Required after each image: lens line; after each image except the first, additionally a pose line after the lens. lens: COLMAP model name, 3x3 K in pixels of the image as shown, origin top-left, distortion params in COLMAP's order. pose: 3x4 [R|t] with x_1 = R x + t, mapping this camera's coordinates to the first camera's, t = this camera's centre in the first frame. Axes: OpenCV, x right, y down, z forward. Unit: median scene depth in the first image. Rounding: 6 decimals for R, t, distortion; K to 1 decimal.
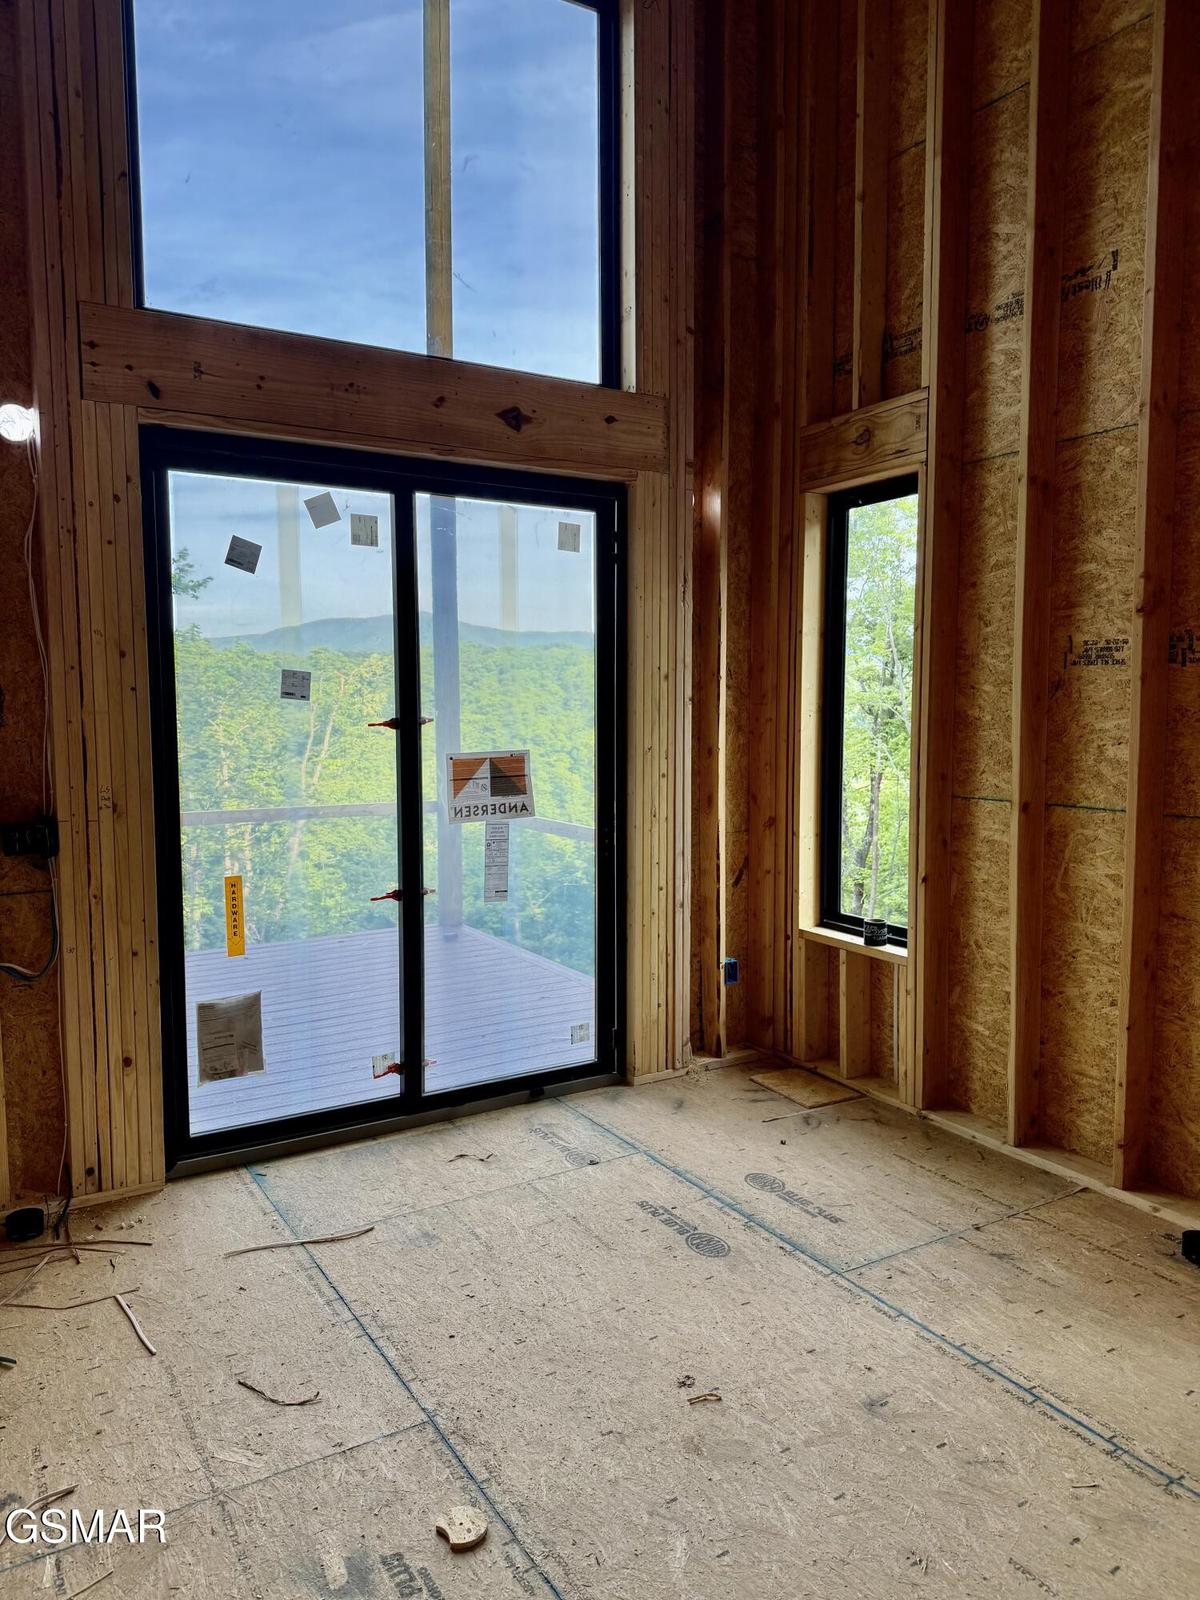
lens RADIAL K [[1097.8, 0, 556.5], [0, 1097.8, 807.7], [0, 0, 1]] dist [0.042467, -0.045948]
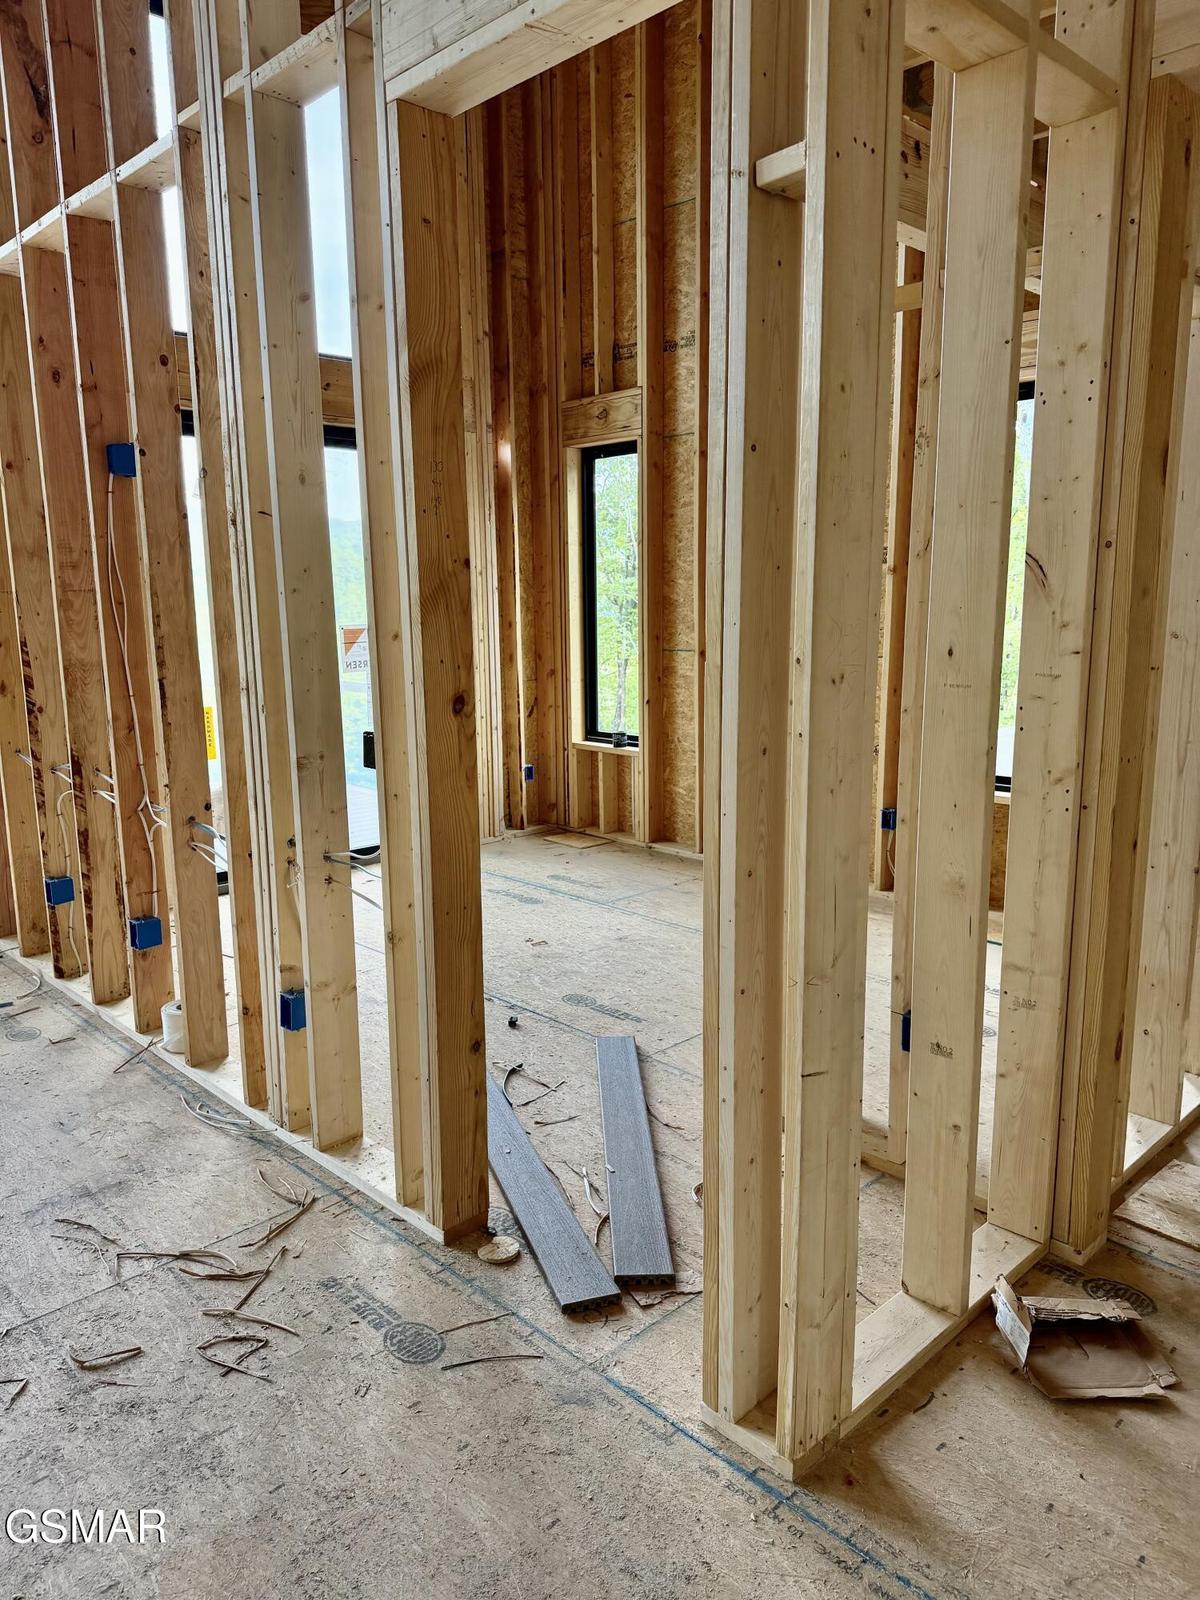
lens RADIAL K [[1097.8, 0, 594.6], [0, 1097.8, 798.9], [0, 0, 1]] dist [0.042467, -0.045948]
pose [[0.967492, -0.050102, 0.247890, -0.135394], [0.028996, 0.995692, 0.088076, 0.058086], [-0.251235, -0.078025, 0.964776, -0.500663]]
